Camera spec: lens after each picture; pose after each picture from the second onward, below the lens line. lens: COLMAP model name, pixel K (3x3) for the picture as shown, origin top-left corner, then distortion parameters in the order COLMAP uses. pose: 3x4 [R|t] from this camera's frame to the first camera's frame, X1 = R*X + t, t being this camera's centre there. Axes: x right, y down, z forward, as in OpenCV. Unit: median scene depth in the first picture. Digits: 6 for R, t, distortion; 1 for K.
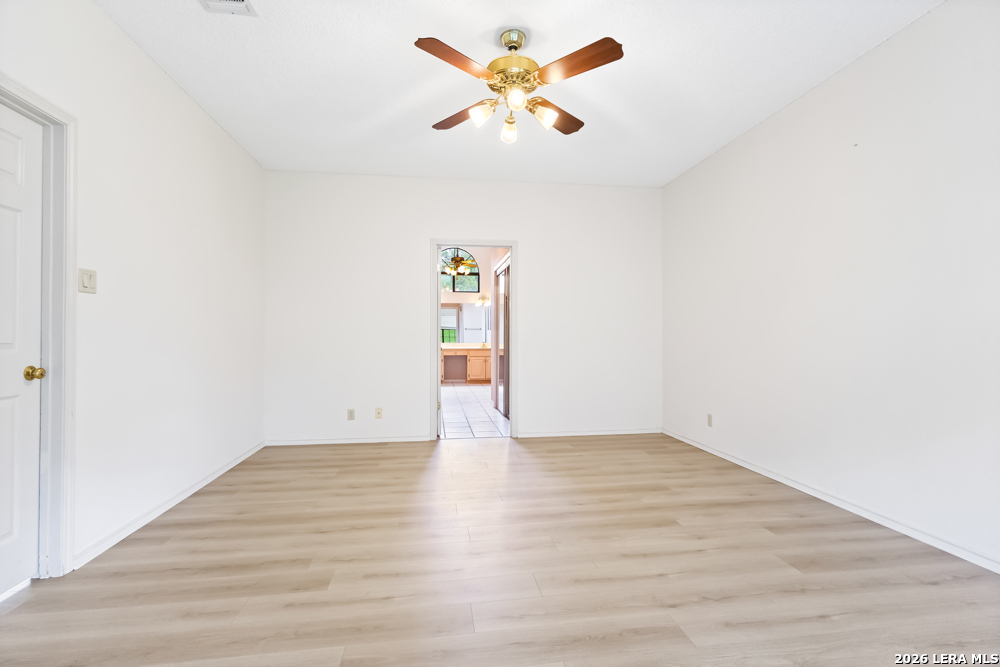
lens RADIAL K [[462.1, 0, 498.1], [0, 462.1, 336.1], [0, 0, 1]] dist [0.003748, 0.001438]
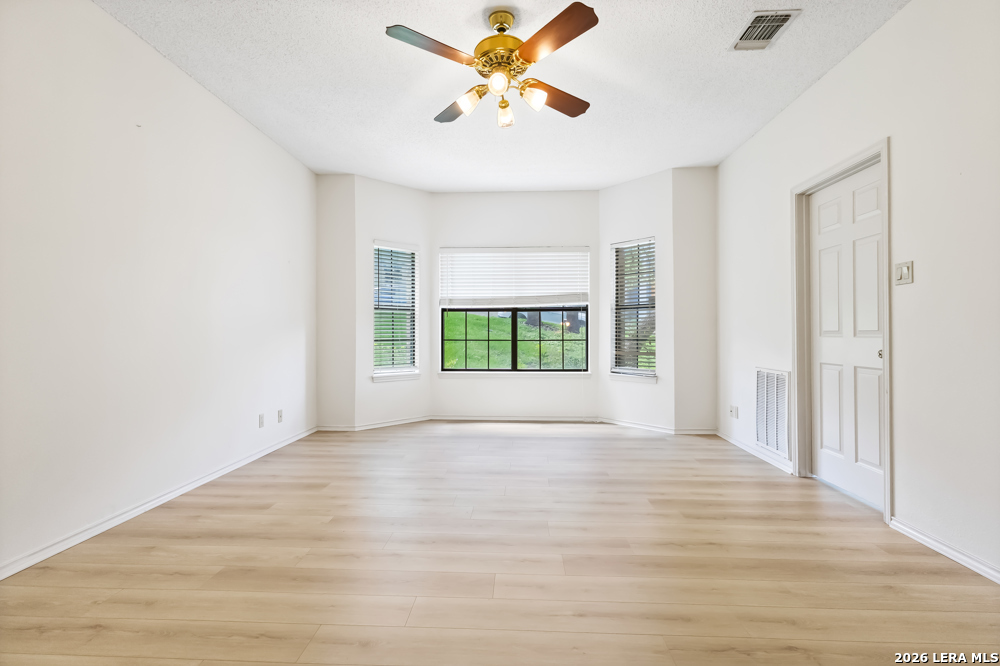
lens RADIAL K [[462.1, 0, 498.1], [0, 462.1, 335.6], [0, 0, 1]] dist [0.003748, 0.001438]
pose [[-0.982207, 0.001815, 0.187791, -0.142149], [0.003128, 0.999973, 0.006699, 0.013733], [-0.187773, 0.007167, -0.982186, 1.956888]]
